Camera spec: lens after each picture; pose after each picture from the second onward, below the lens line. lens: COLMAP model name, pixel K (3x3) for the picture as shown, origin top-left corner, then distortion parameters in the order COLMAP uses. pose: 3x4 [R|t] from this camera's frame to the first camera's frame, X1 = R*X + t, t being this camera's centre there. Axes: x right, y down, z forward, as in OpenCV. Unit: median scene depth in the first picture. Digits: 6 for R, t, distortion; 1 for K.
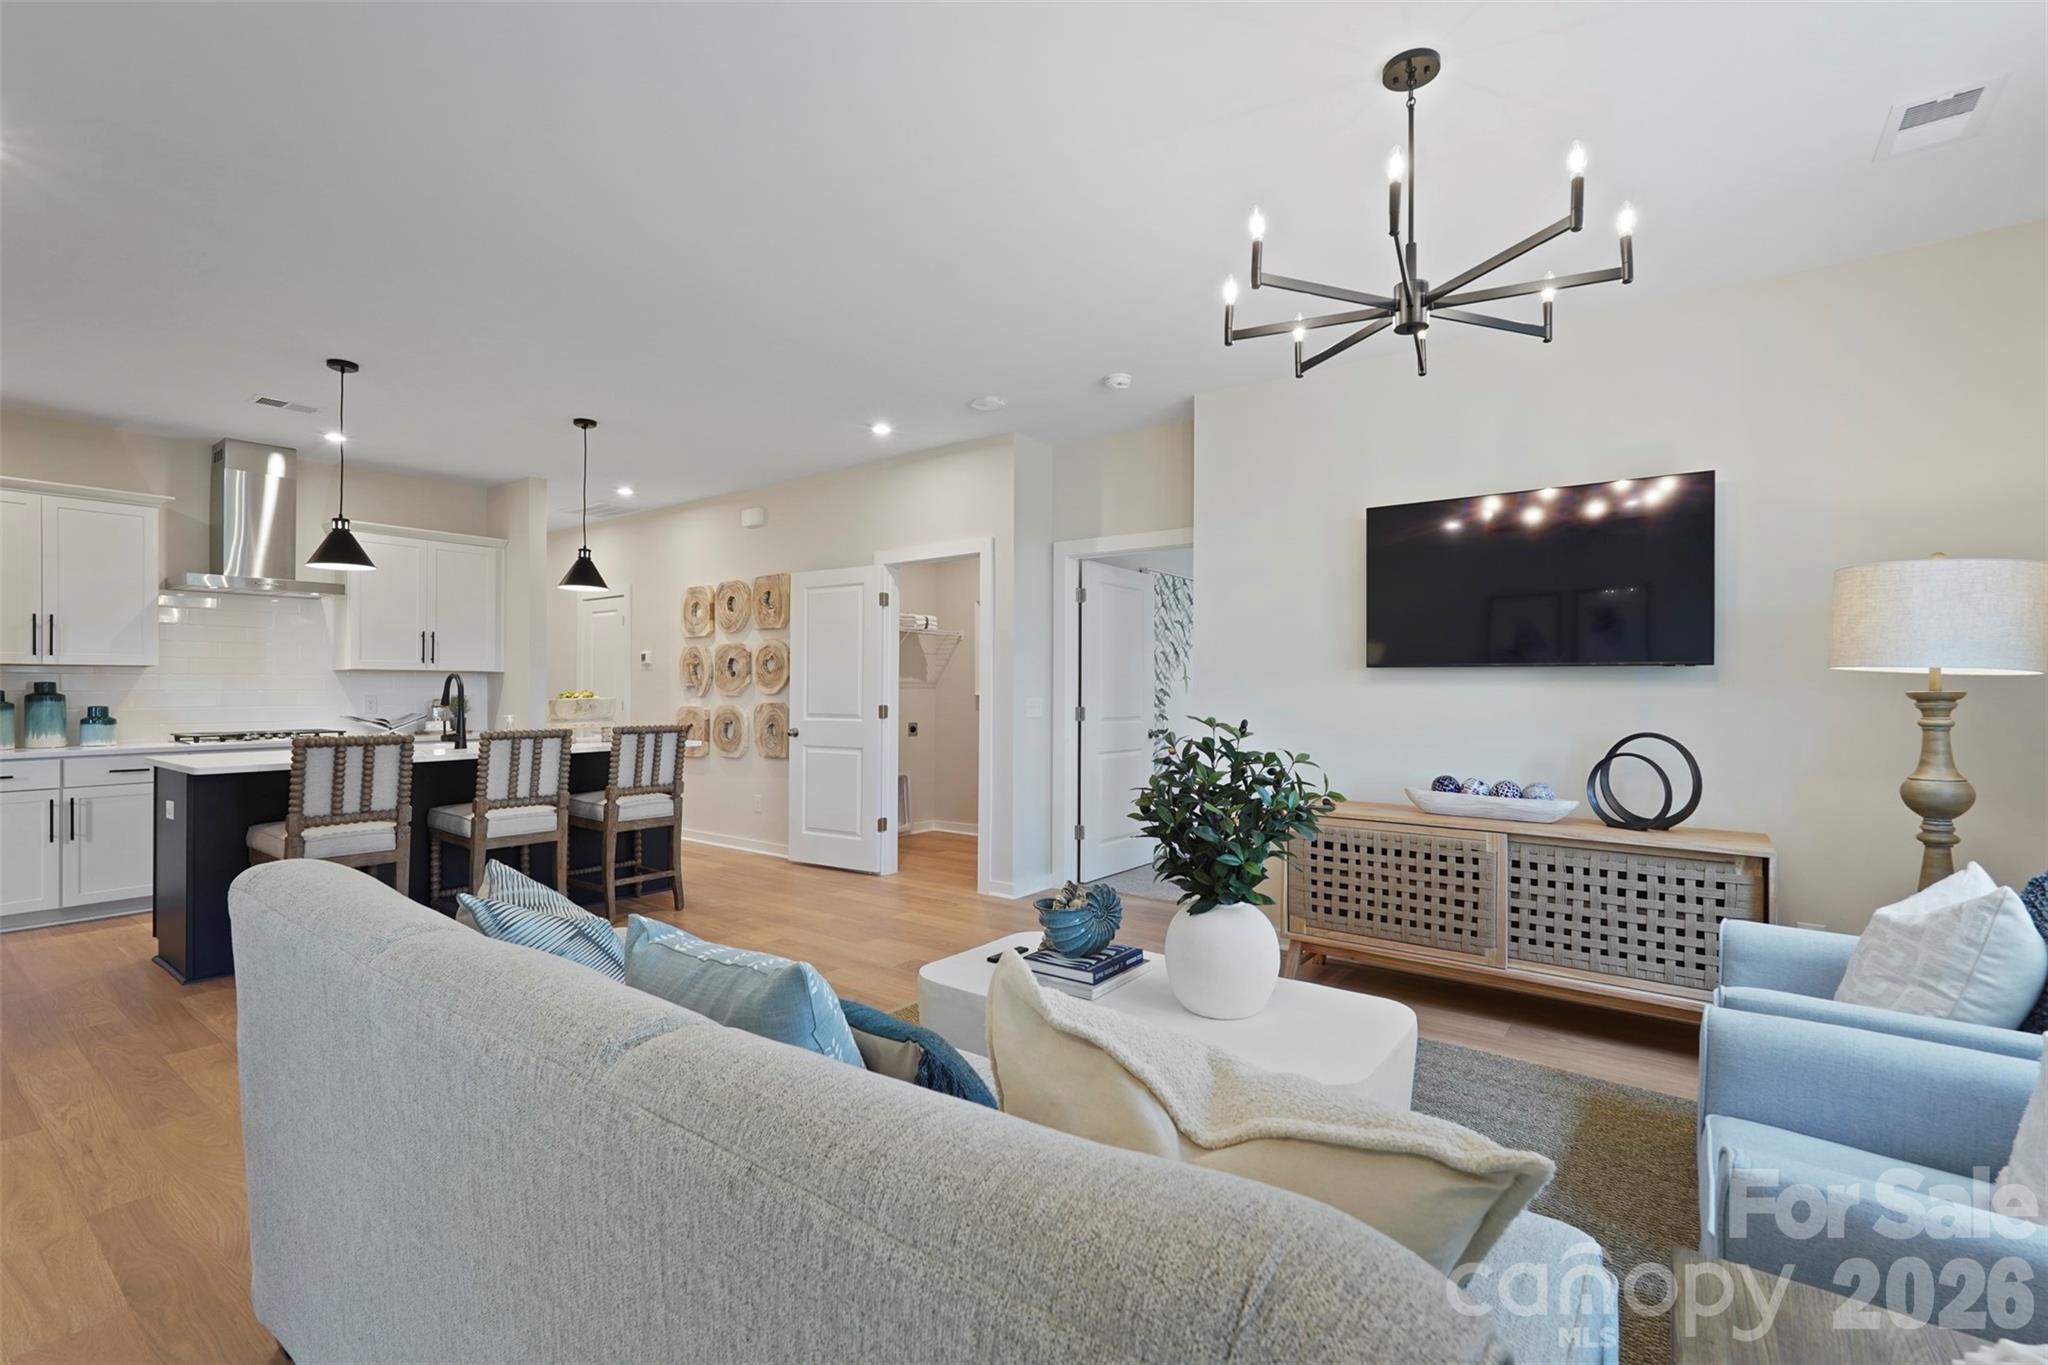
lens RADIAL K [[915.0, 0, 1024.7], [0, 915.0, 686.1], [0, 0, 1]] dist [-0.012581, 0.007860]
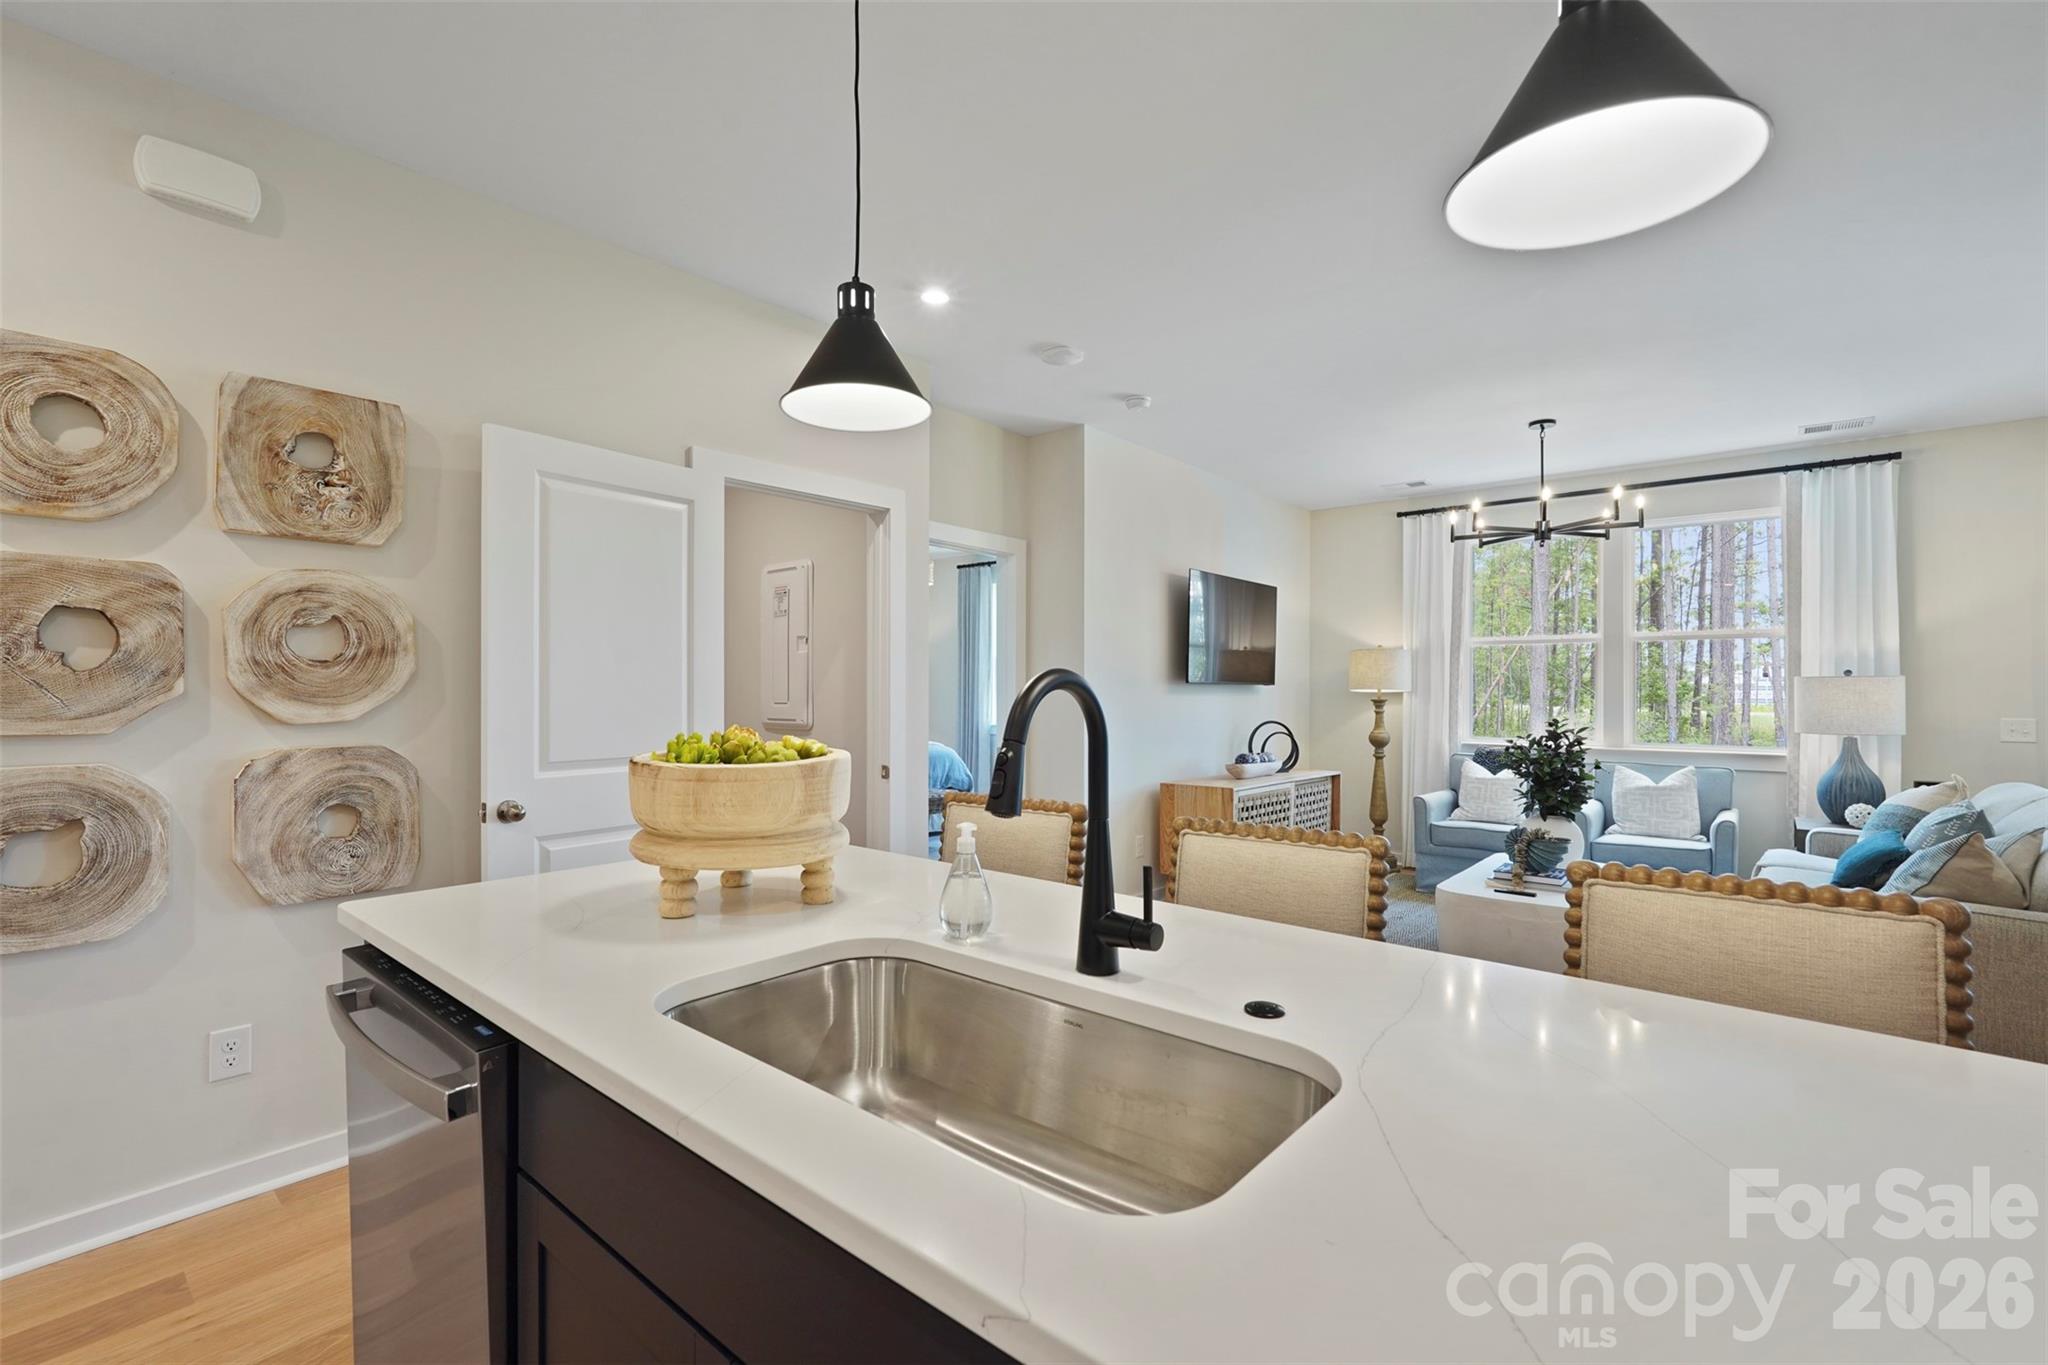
lens RADIAL K [[915.0, 0, 1018.7], [0, 915.0, 685.3], [0, 0, 1]] dist [-0.012581, 0.007860]
pose [[0.059751, -0.001283, 0.998213, -0.839087], [-0.011108, 0.999936, 0.001950, -0.012975], [-0.998152, -0.011205, 0.059733, 0.959619]]
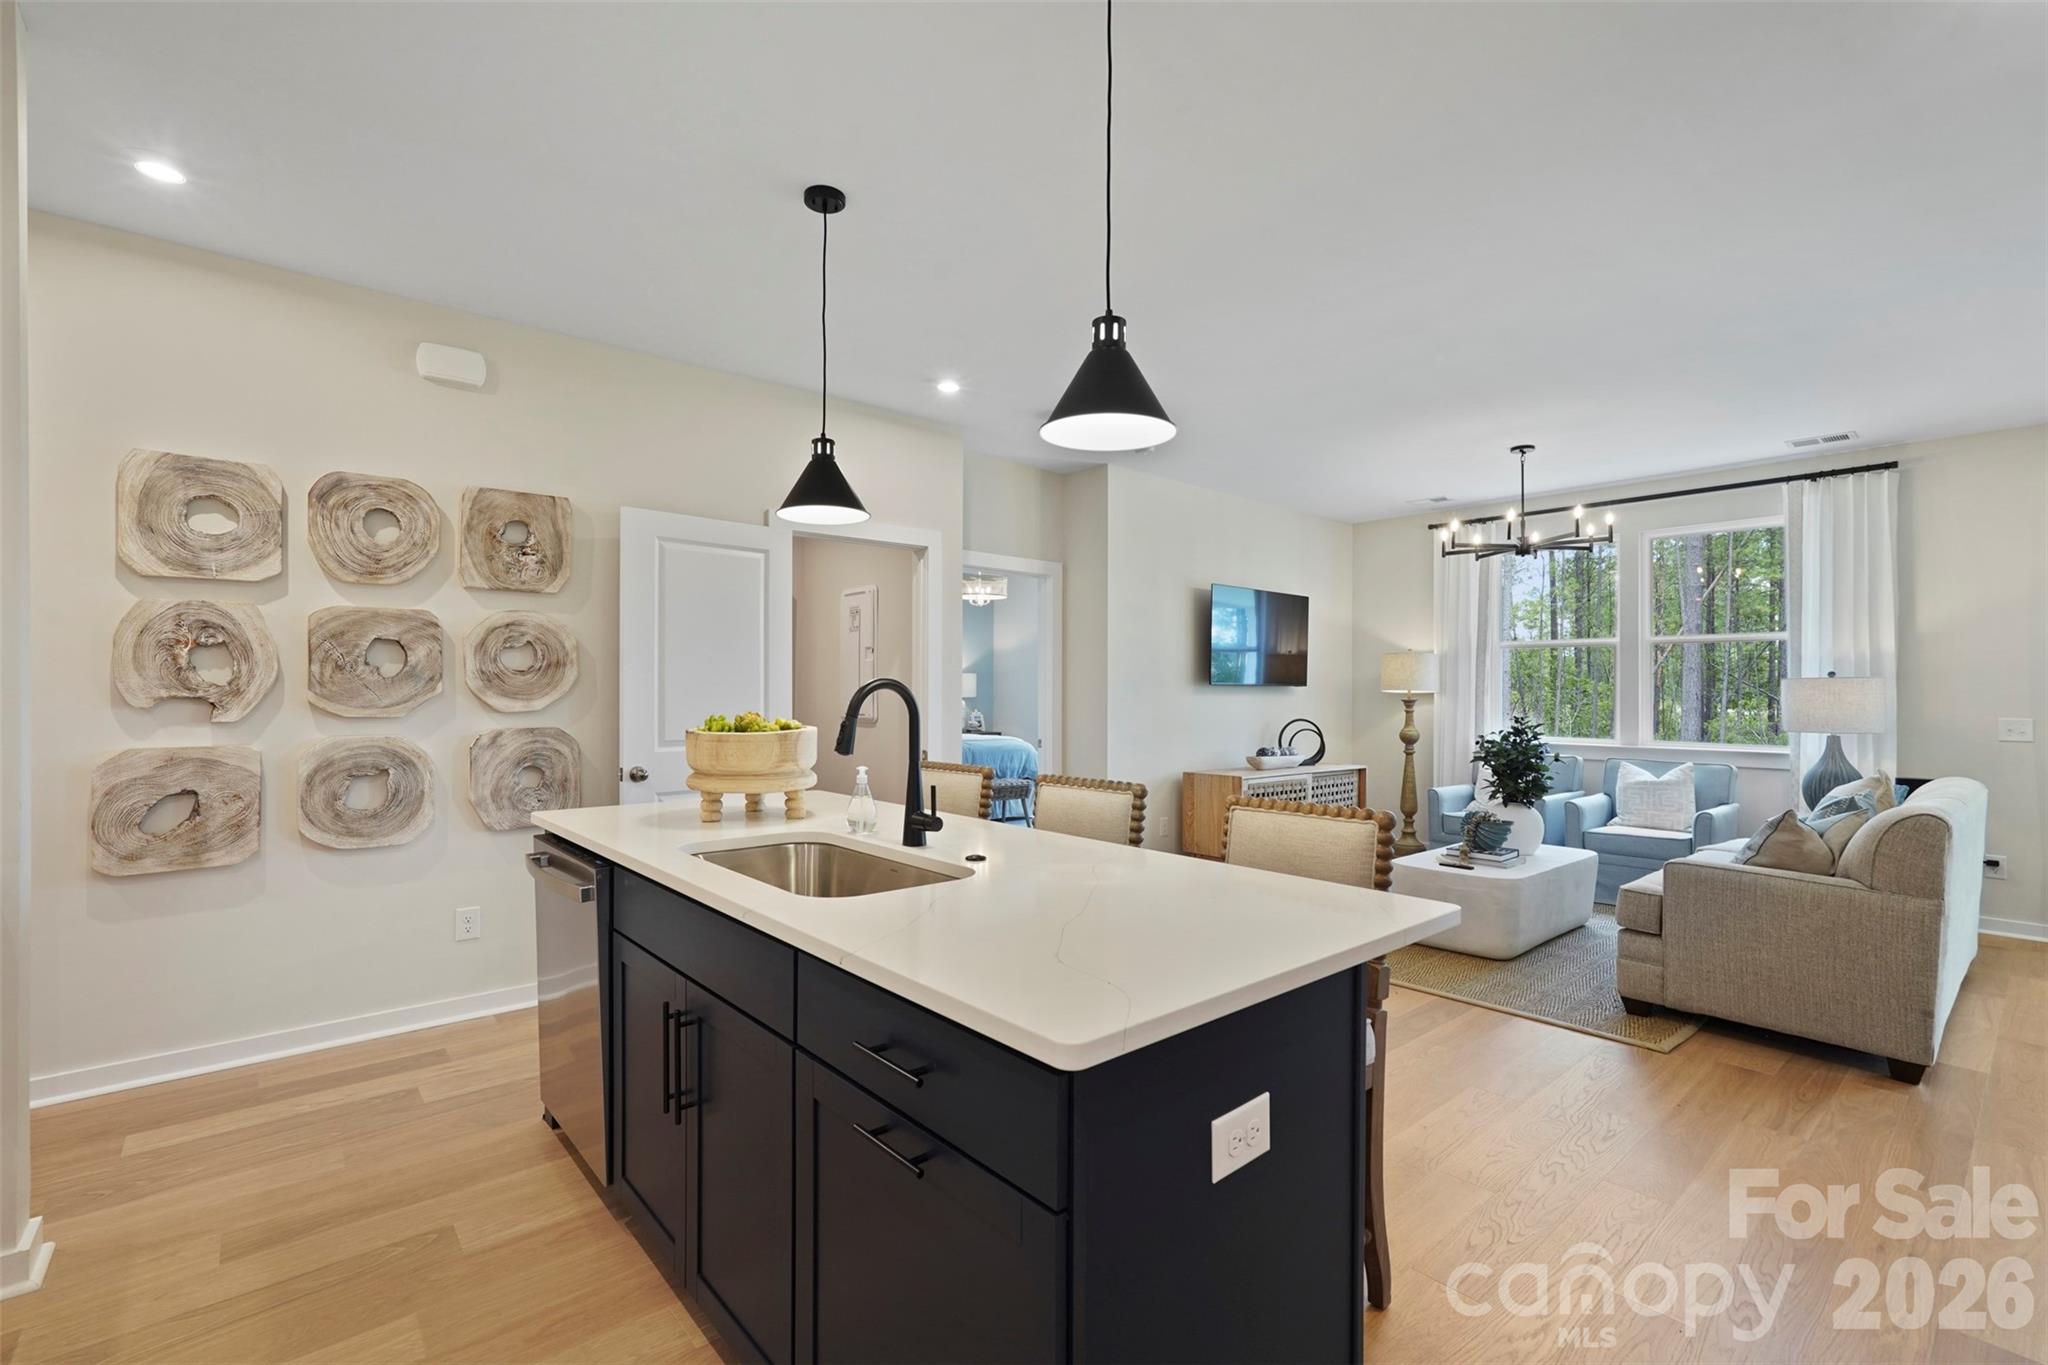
lens RADIAL K [[915.0, 0, 1015.3], [0, 915.0, 684.4], [0, 0, 1]] dist [-0.012581, 0.007860]
pose [[0.209954, 0.001081, 0.977711, -1.011650], [-0.010084, 0.999949, 0.001060, -0.014650], [-0.977659, -0.010082, 0.209955, 0.815514]]
